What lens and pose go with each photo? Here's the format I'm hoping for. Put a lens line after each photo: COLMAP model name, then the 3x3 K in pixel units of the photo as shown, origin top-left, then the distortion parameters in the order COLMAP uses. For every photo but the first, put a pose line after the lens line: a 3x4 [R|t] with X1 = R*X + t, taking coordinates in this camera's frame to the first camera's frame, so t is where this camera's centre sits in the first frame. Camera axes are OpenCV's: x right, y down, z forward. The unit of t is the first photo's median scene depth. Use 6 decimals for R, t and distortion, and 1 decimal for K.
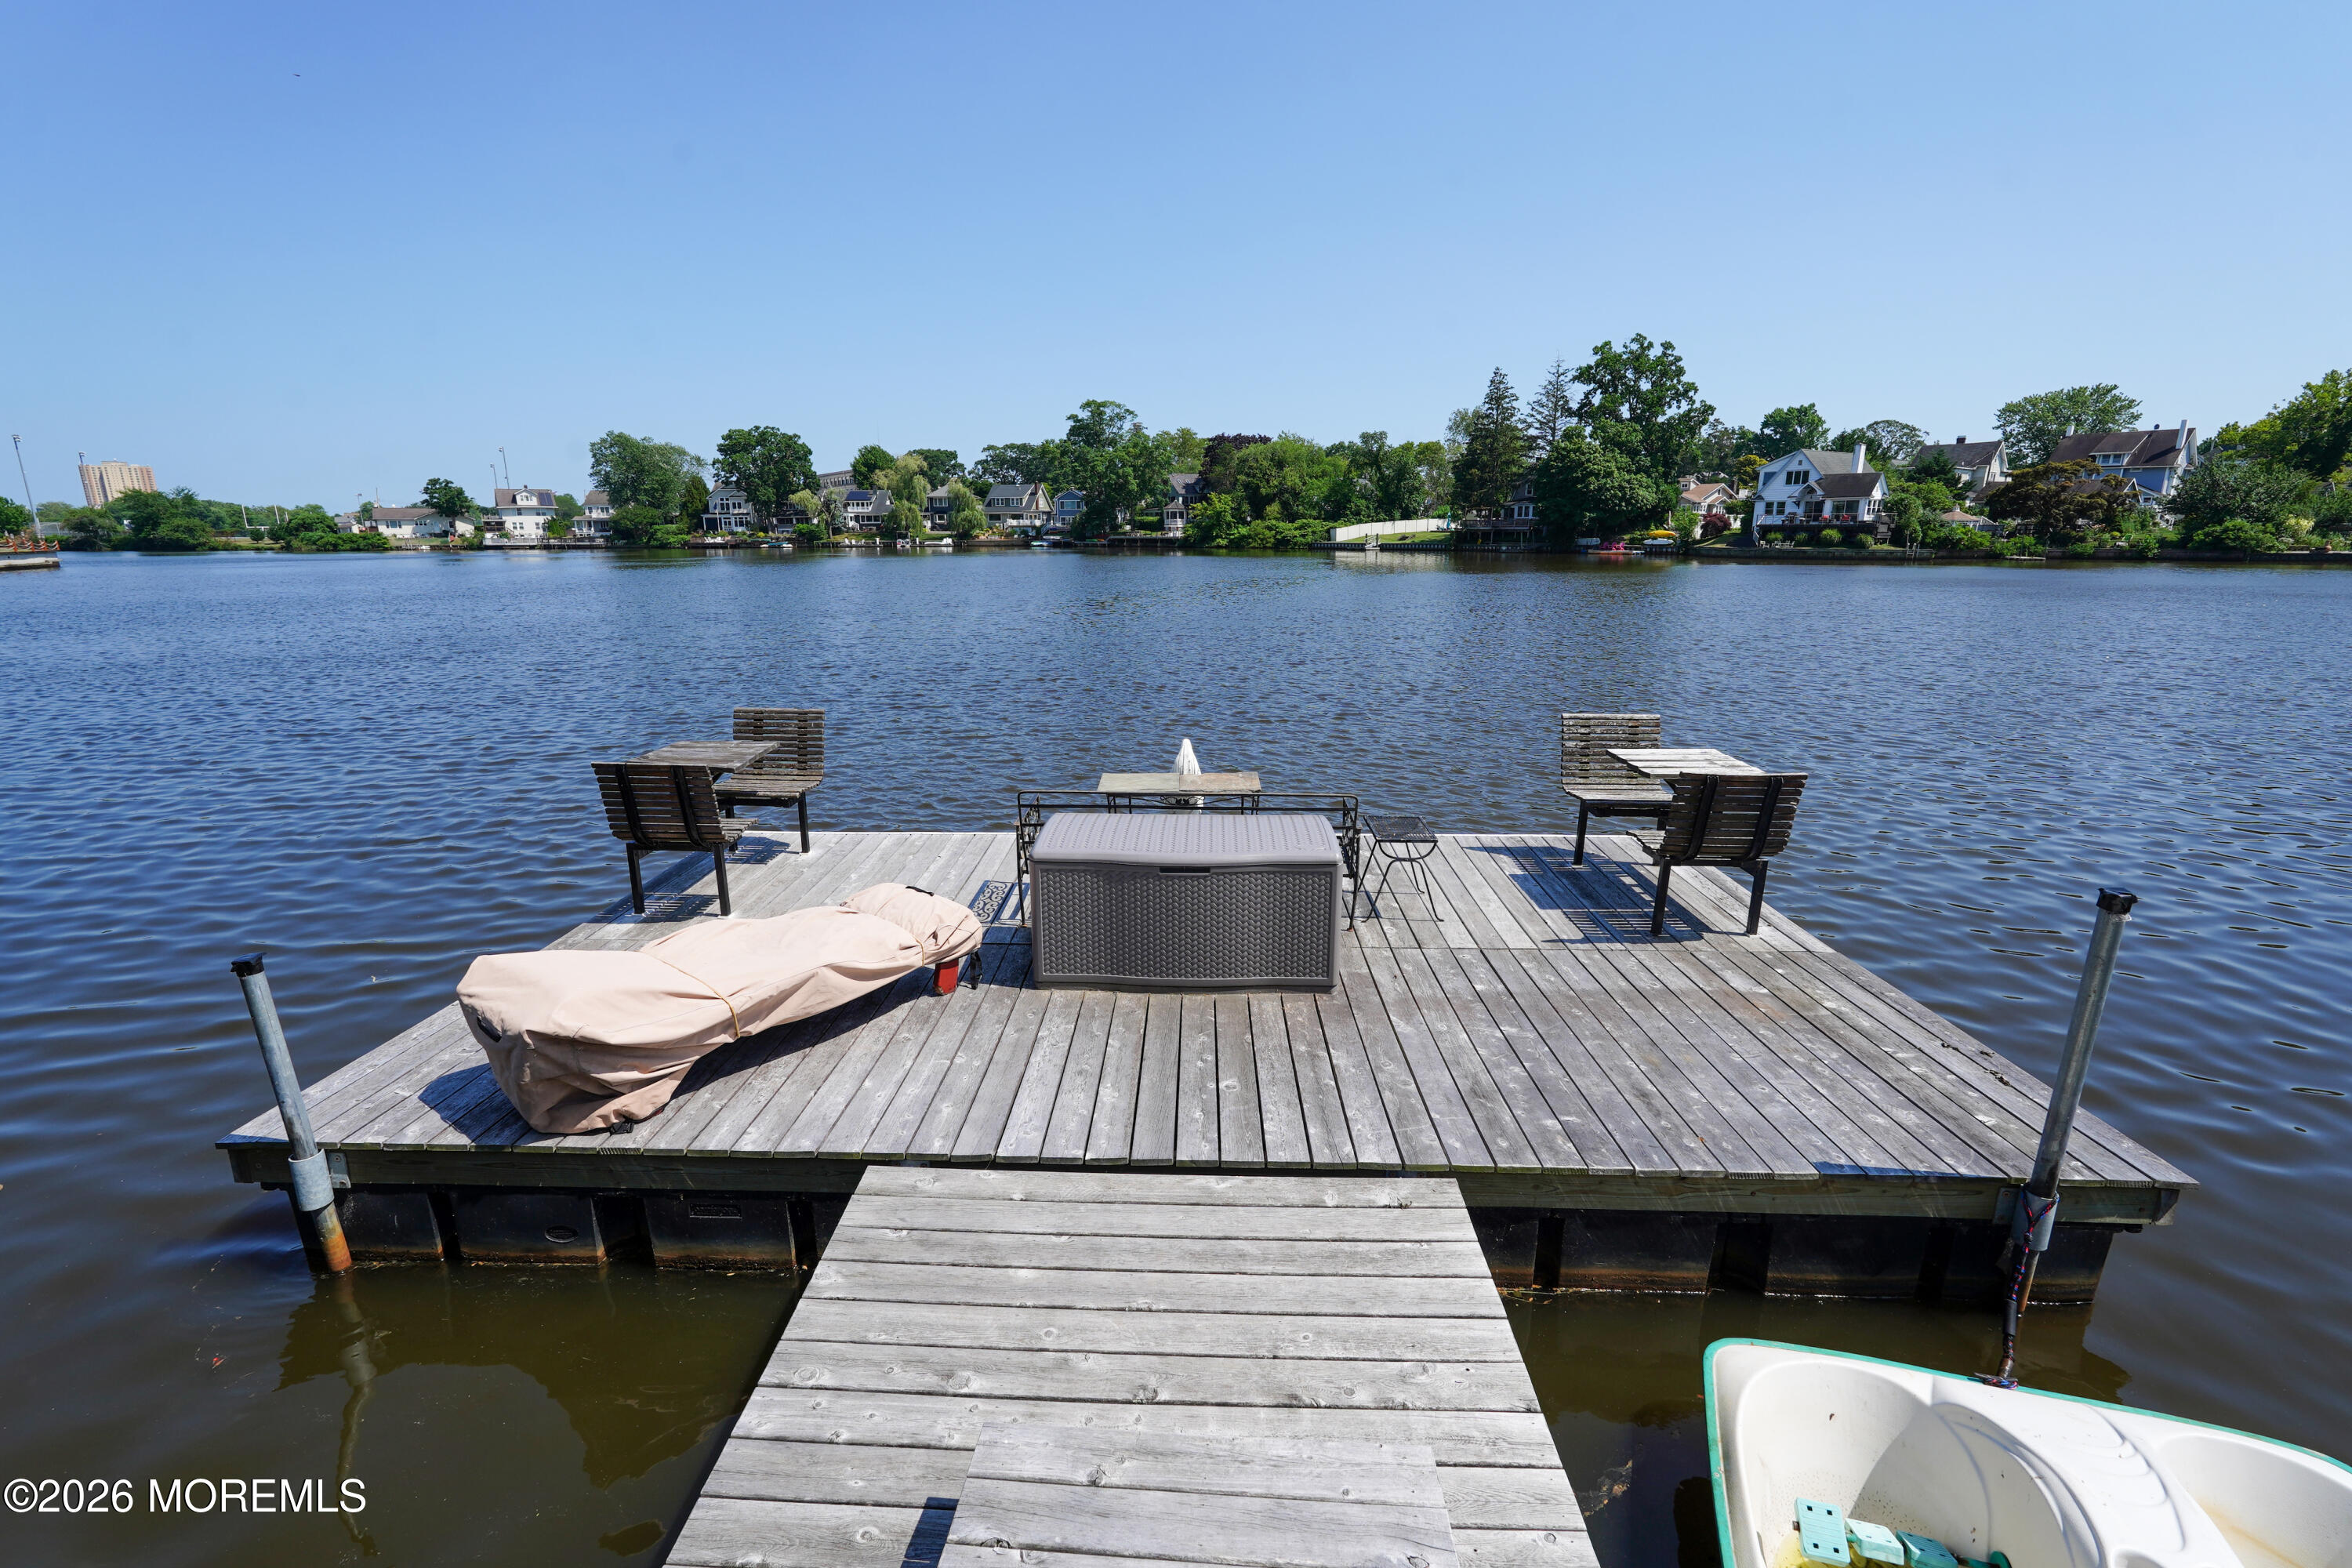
lens RADIAL K [[1042.0, 0, 1170.7], [0, 1042.0, 781.4], [0, 0, 1]] dist [-0.016783, 0.009445]
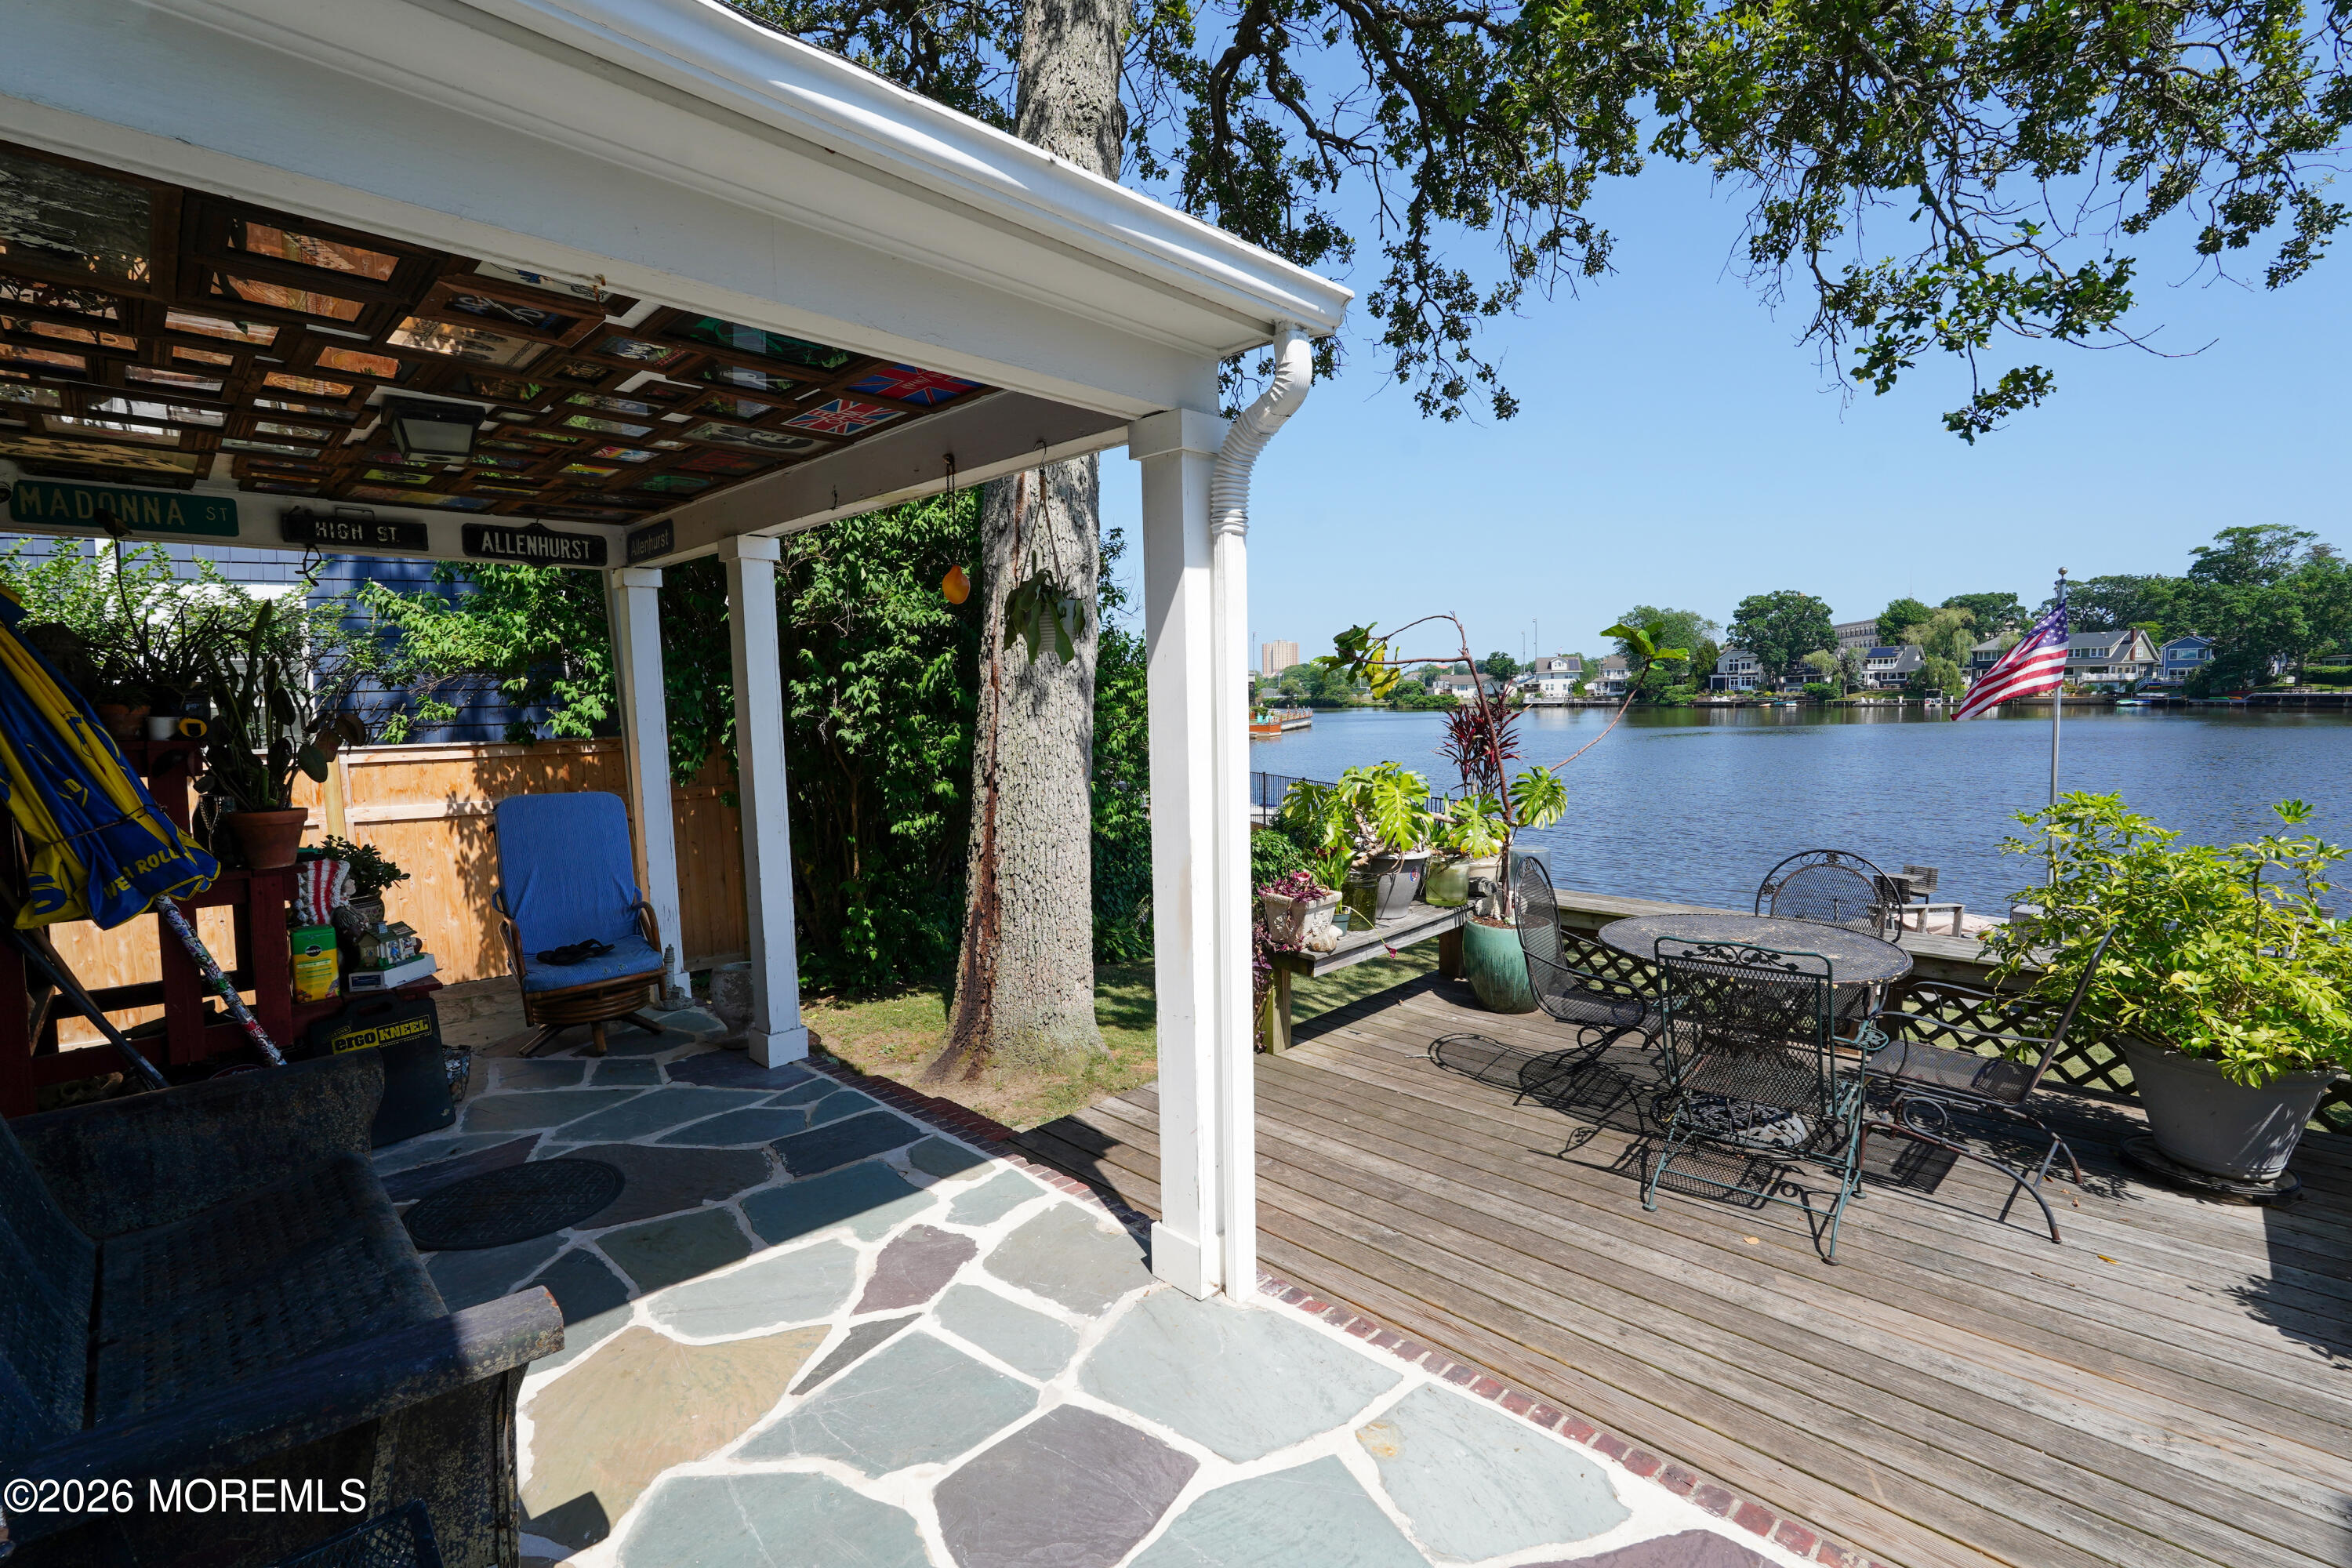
lens RADIAL K [[1042.0, 0, 1170.7], [0, 1042.0, 781.4], [0, 0, 1]] dist [-0.016783, 0.009445]
pose [[0.640914, 0.053776, -0.765727, 0.020090], [-0.158840, 0.985244, -0.063756, 0.008656], [0.750999, 0.162490, 0.639998, -0.100315]]
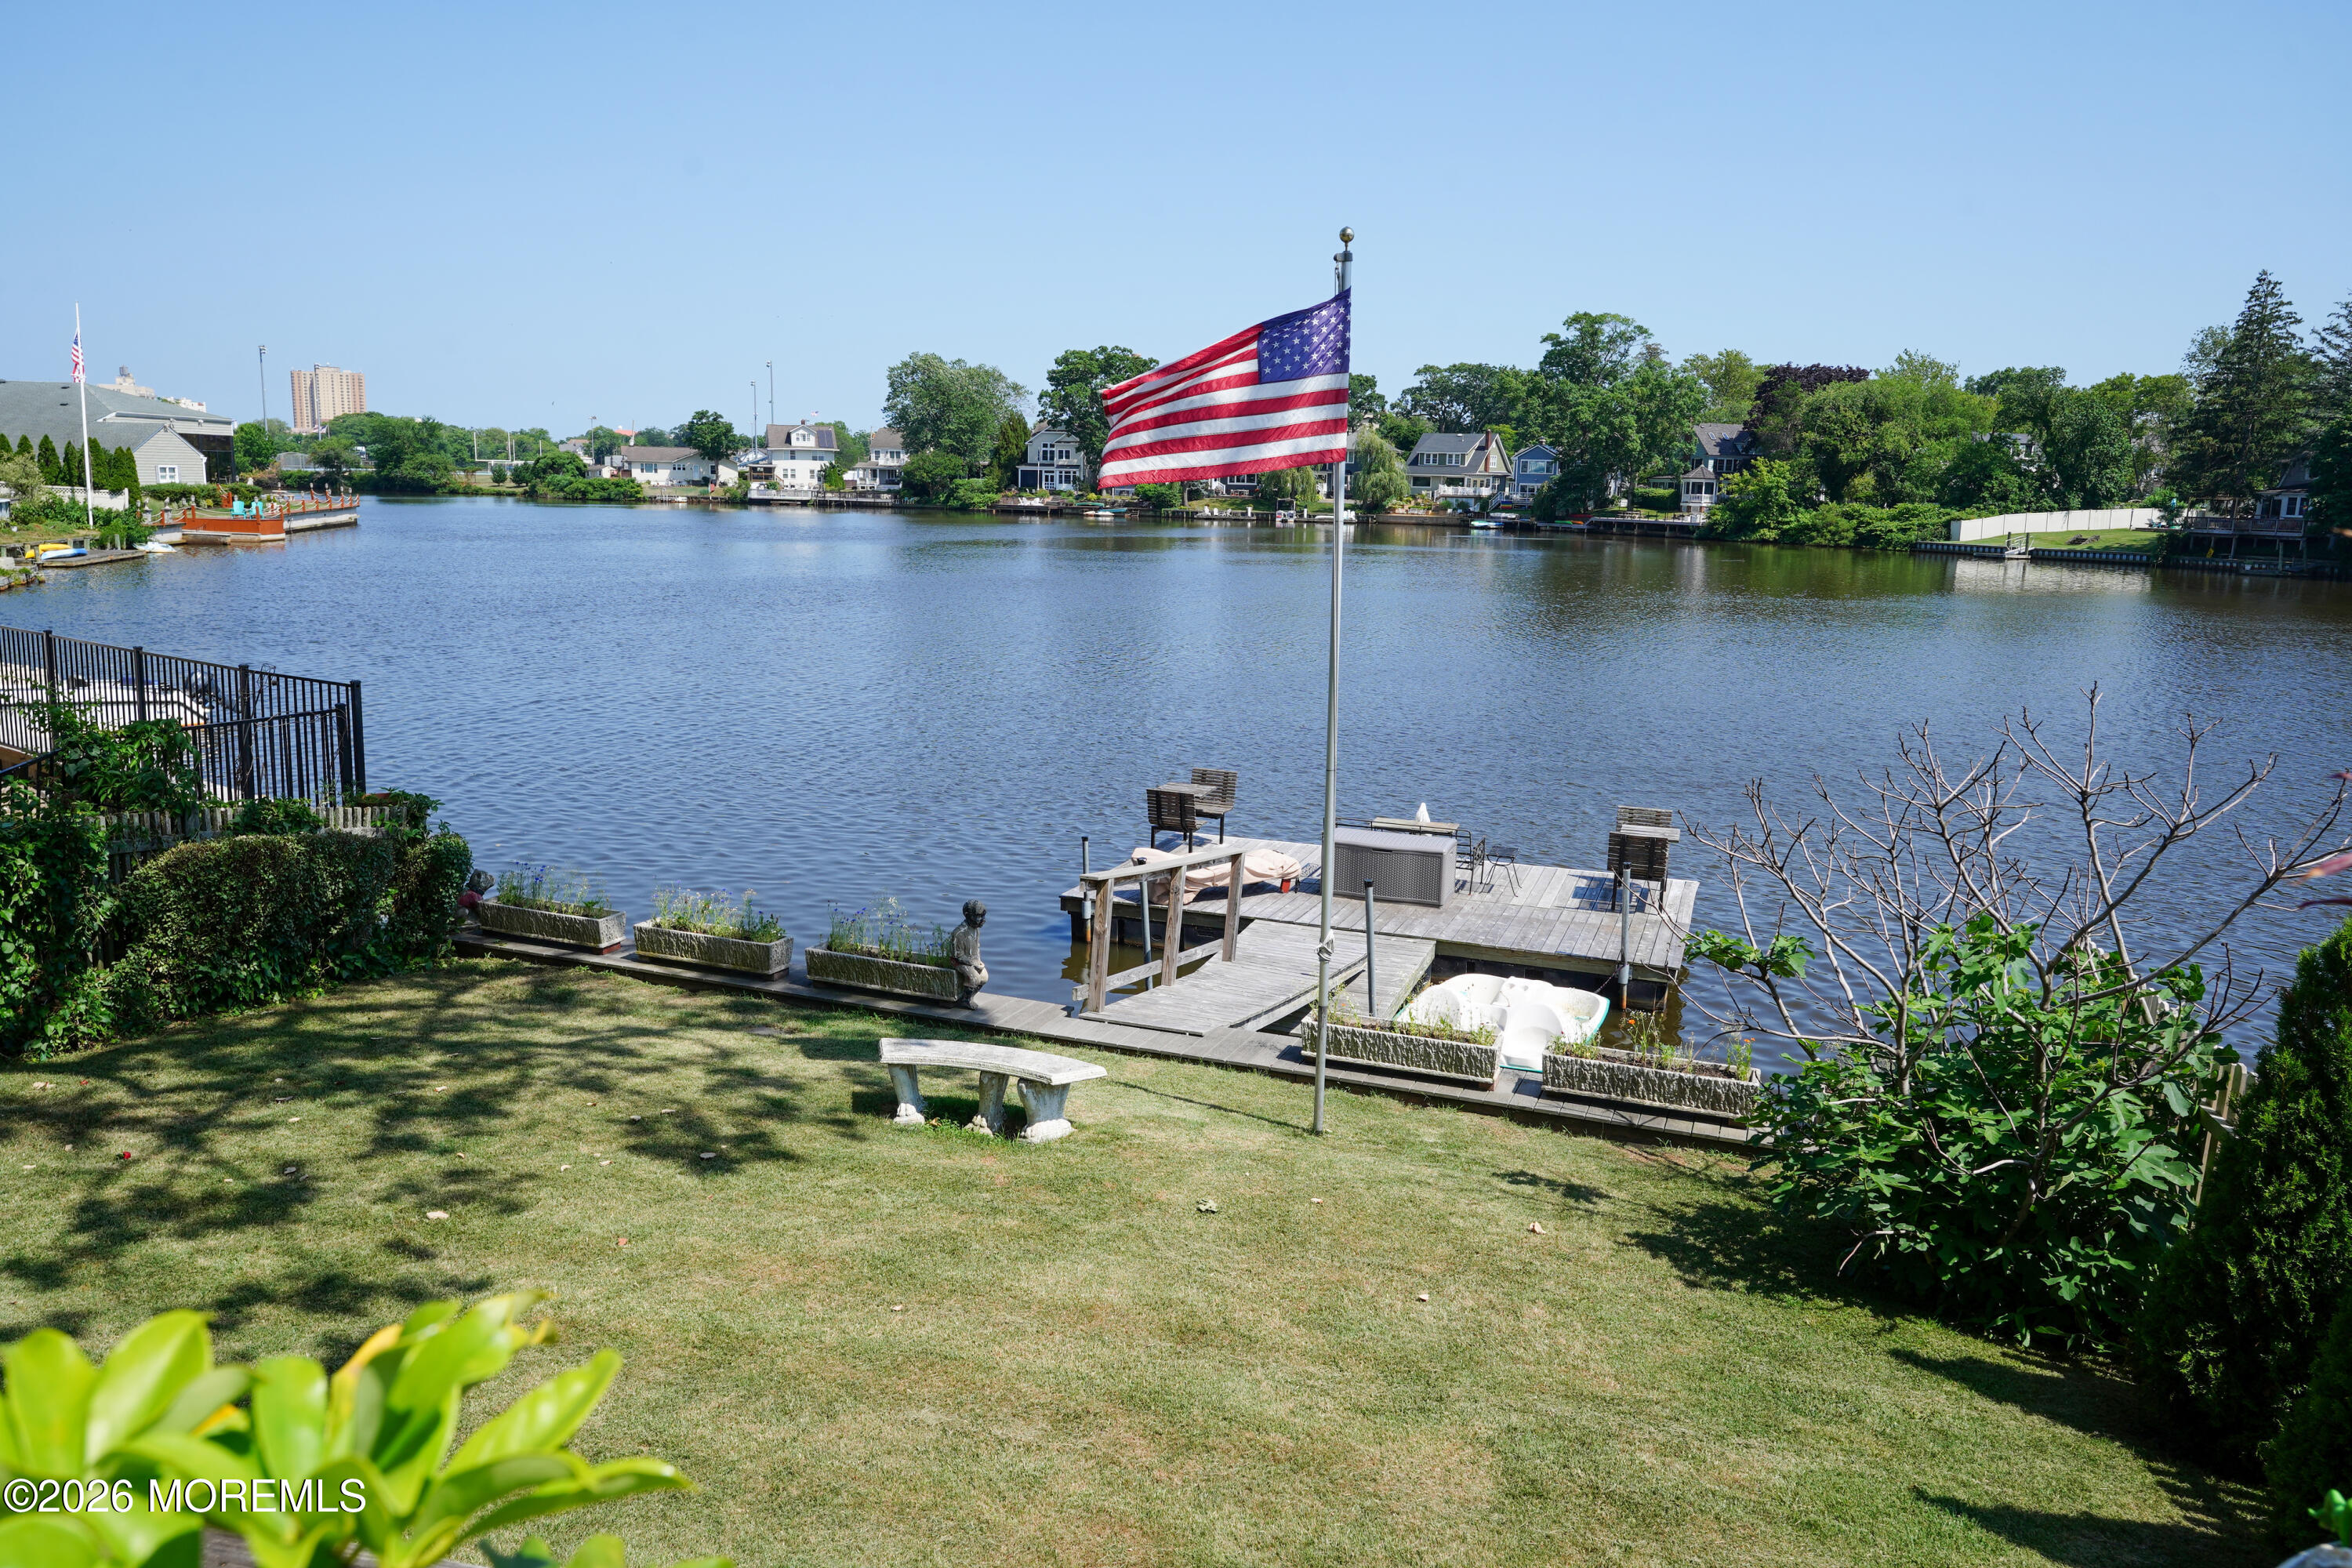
lens RADIAL K [[1670.0, 0, 1165.8], [0, 1670.0, 792.2], [0, 0, 1]] dist [-0.000324, 0.001914]
pose [[0.950074, 0.082907, -0.300808, 0.017783], [-0.098838, 0.994374, -0.038107, 0.003738], [0.295956, 0.065936, 0.952923, -0.074294]]
